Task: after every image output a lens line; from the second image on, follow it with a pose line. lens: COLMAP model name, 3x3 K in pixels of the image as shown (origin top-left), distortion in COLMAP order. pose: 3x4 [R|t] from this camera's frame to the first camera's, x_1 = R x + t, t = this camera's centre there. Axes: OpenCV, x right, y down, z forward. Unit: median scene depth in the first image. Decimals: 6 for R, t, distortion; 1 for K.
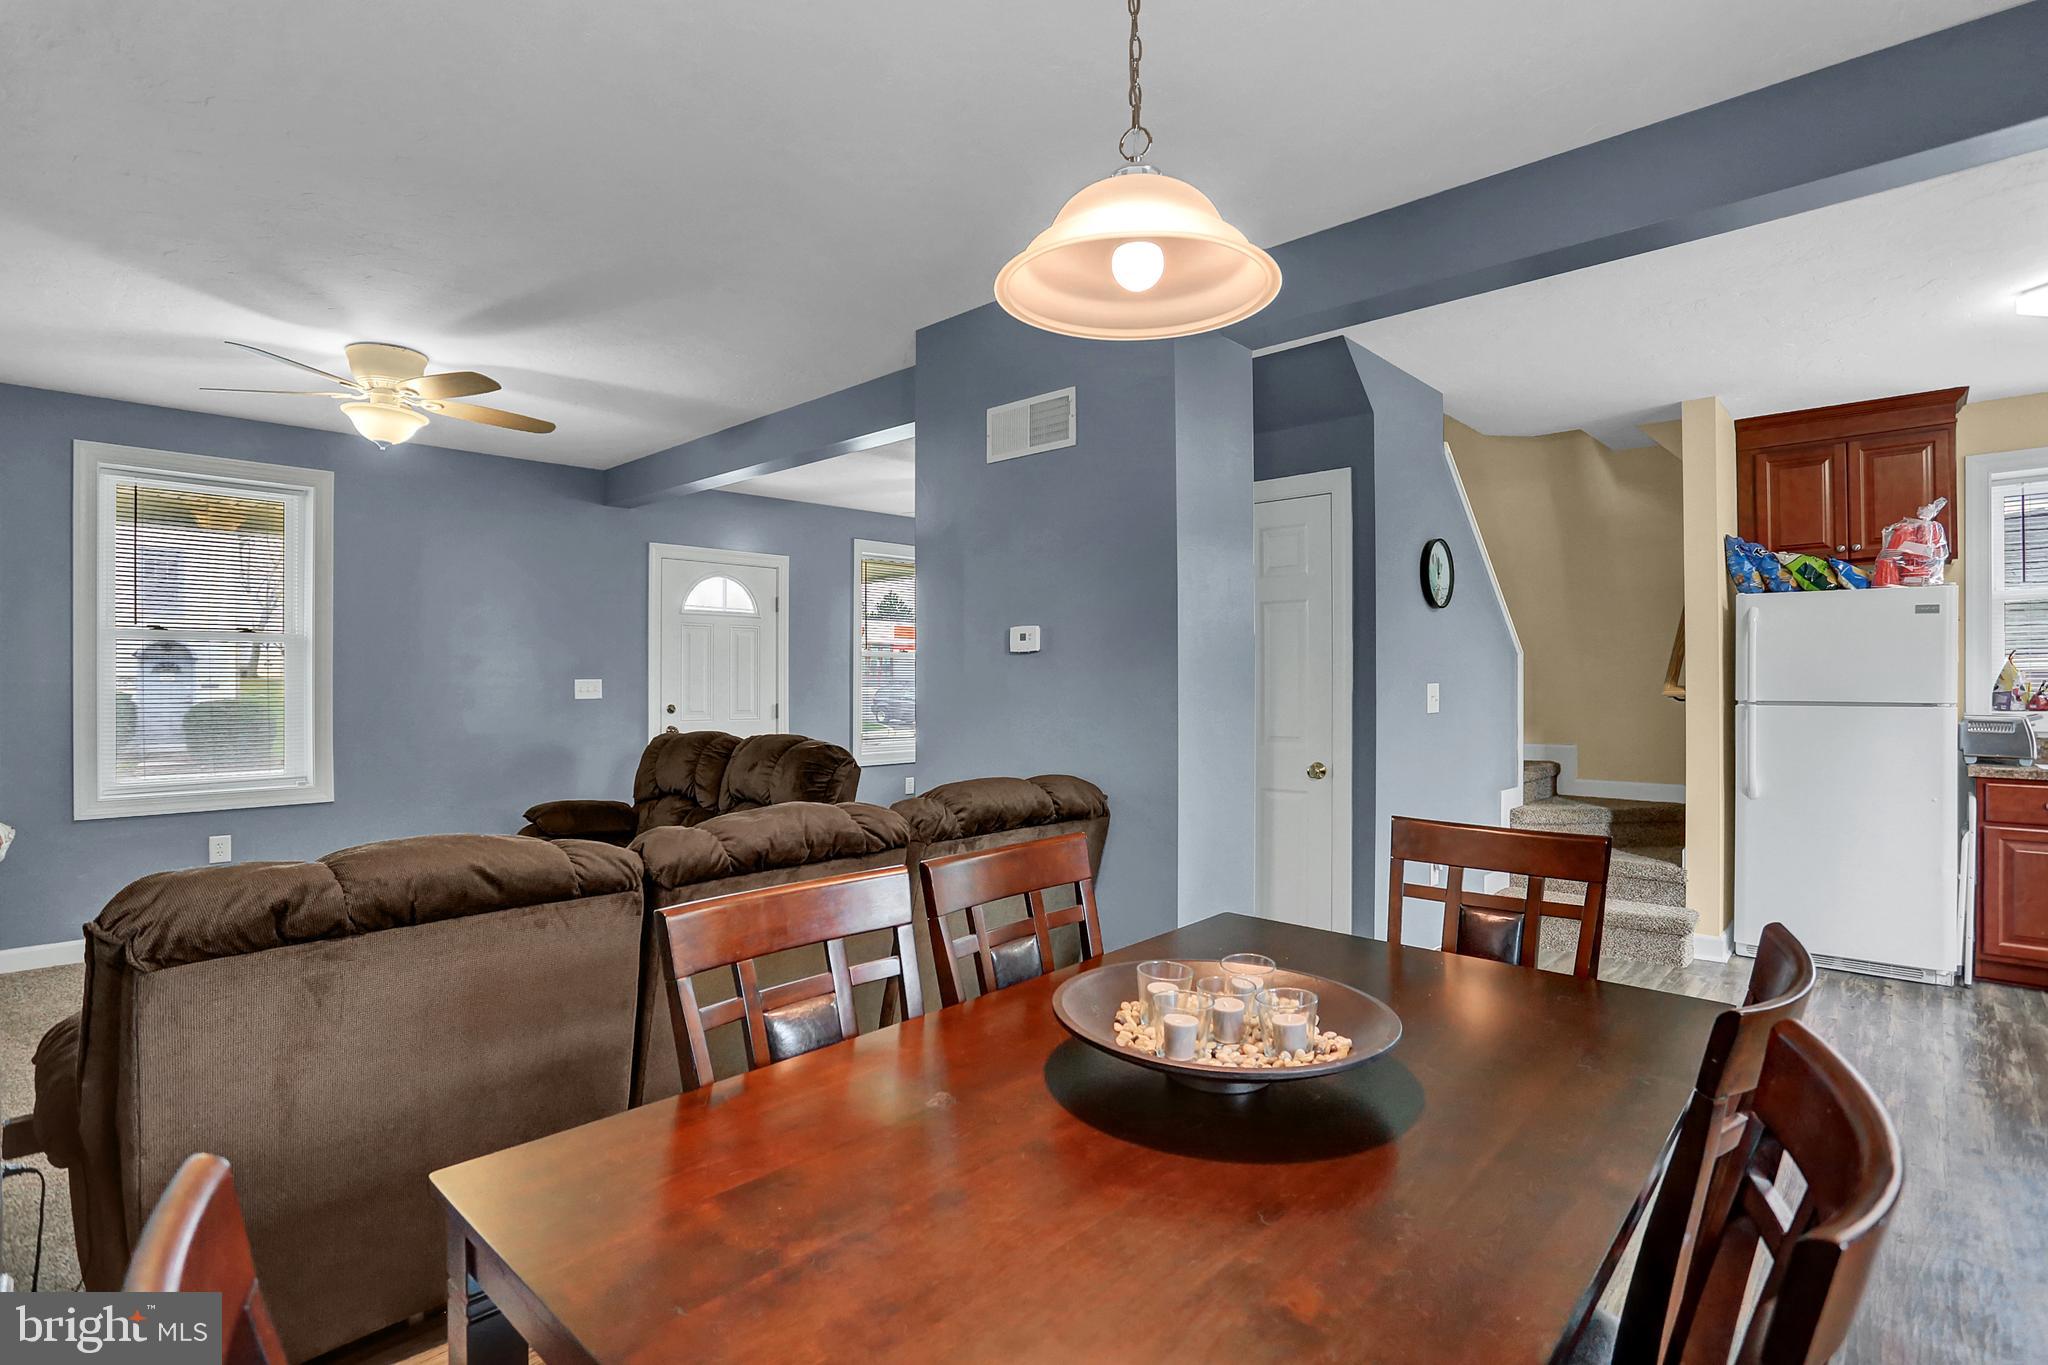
lens RADIAL K [[1008.2, 0, 1023.8], [0, 1008.2, 674.5], [0, 0, 1]] dist [-0.070267, 0.032756]
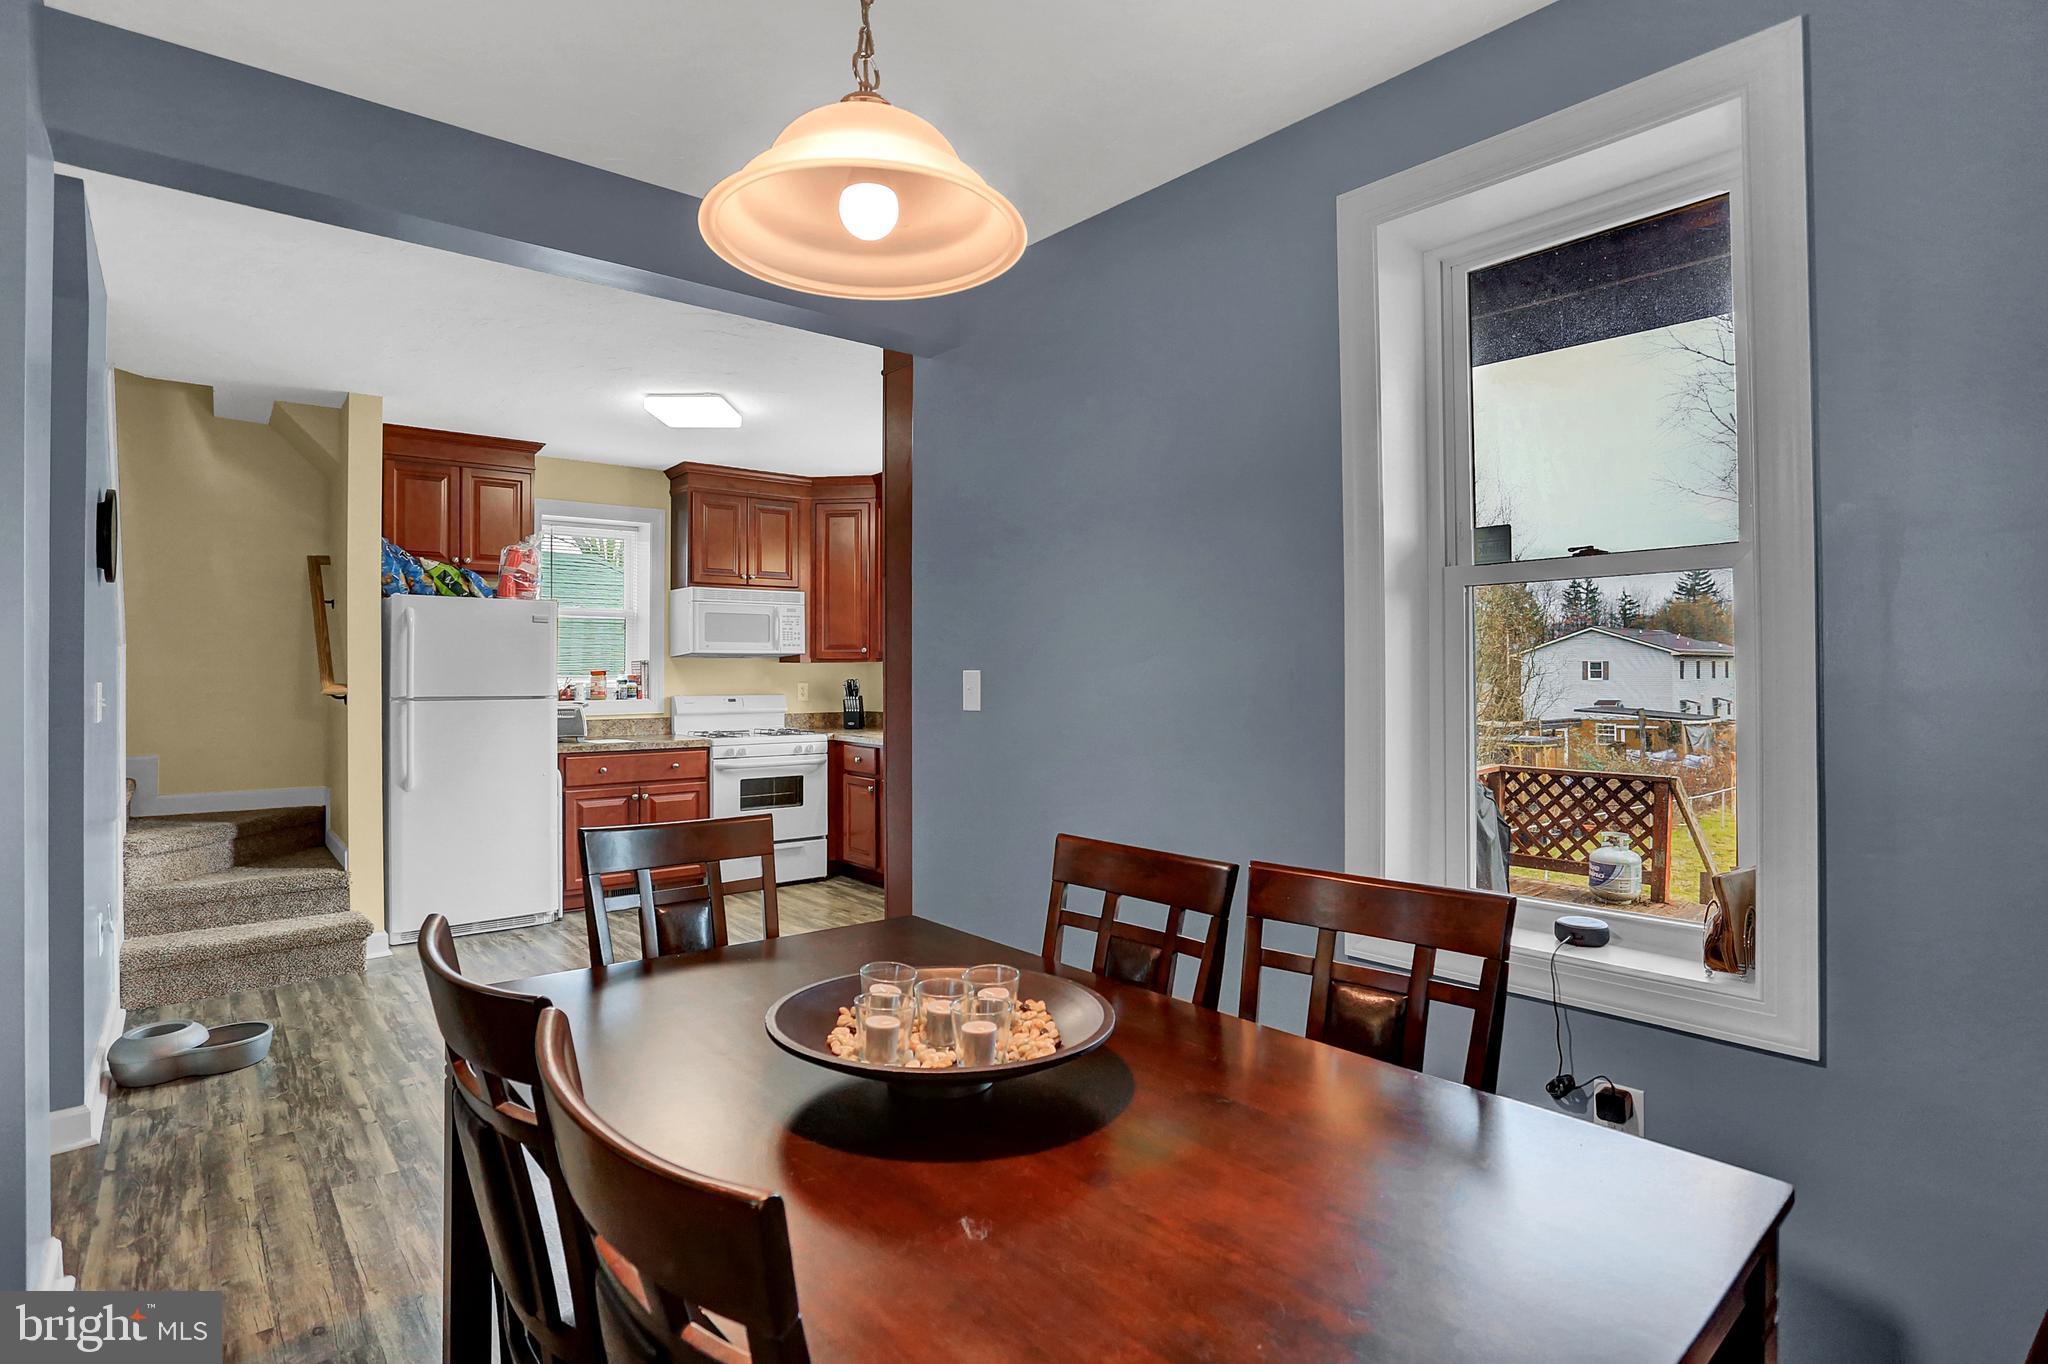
lens RADIAL K [[1008.2, 0, 1023.8], [0, 1008.2, 674.0], [0, 0, 1]] dist [-0.070267, 0.032756]
pose [[0.120358, 0.001846, 0.992729, -0.221241], [-0.001984, 0.999997, -0.001619, 0.002582], [-0.992729, -0.001775, 0.120361, 0.221901]]
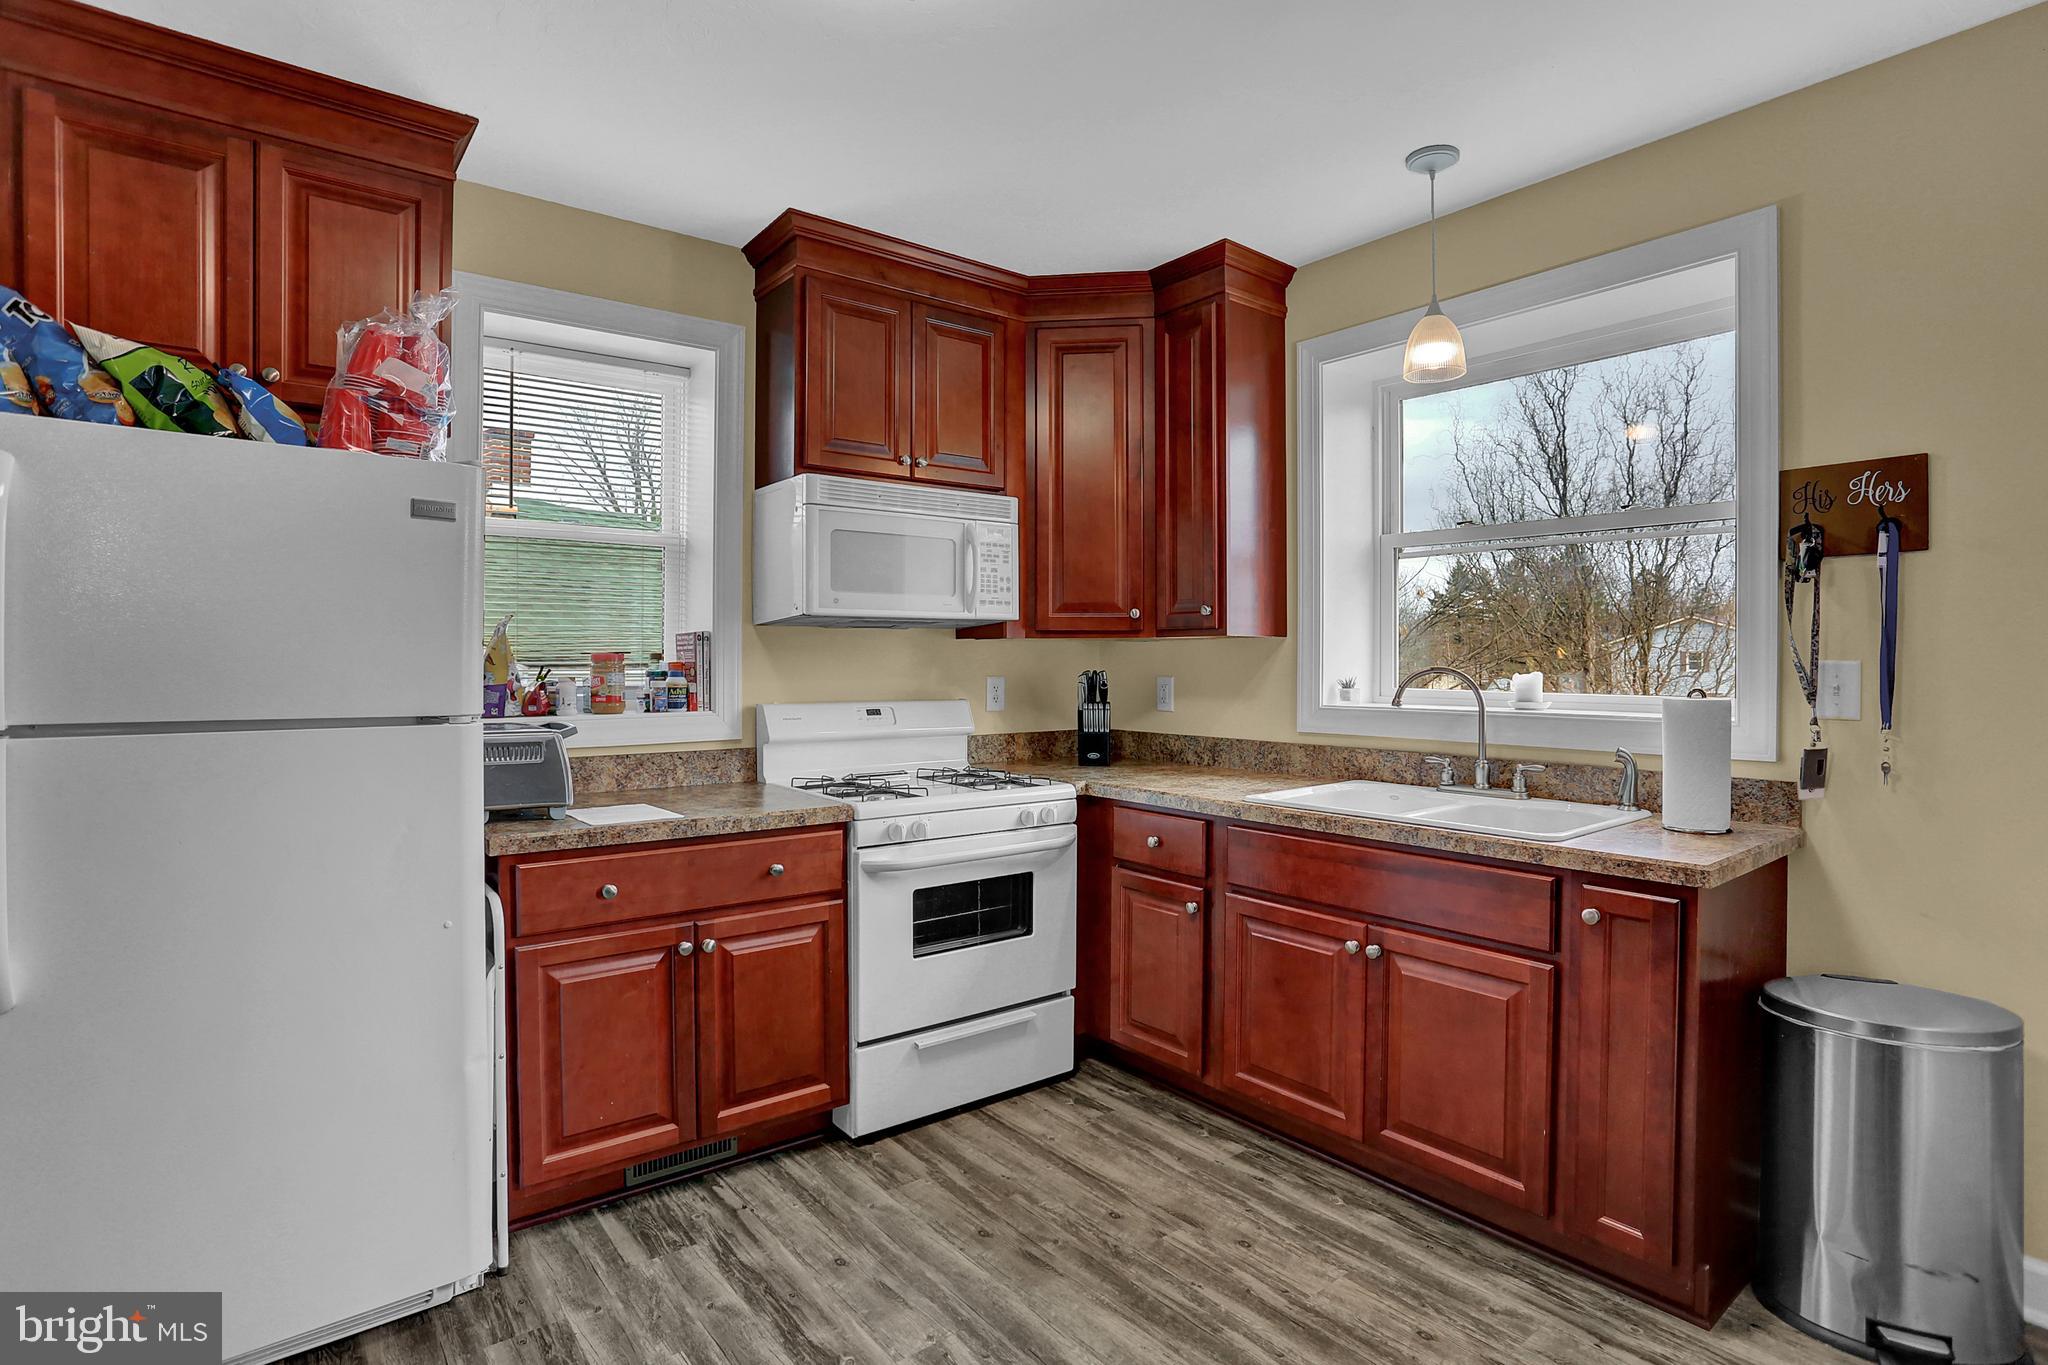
lens RADIAL K [[1008.2, 0, 1023.8], [0, 1008.2, 674.5], [0, 0, 1]] dist [-0.070267, 0.032756]
pose [[0.163366, -0.007327, 0.986538, 0.473569], [-0.003429, 0.999962, 0.007995, 0.005355], [-0.986560, -0.004689, 0.163334, 0.594480]]
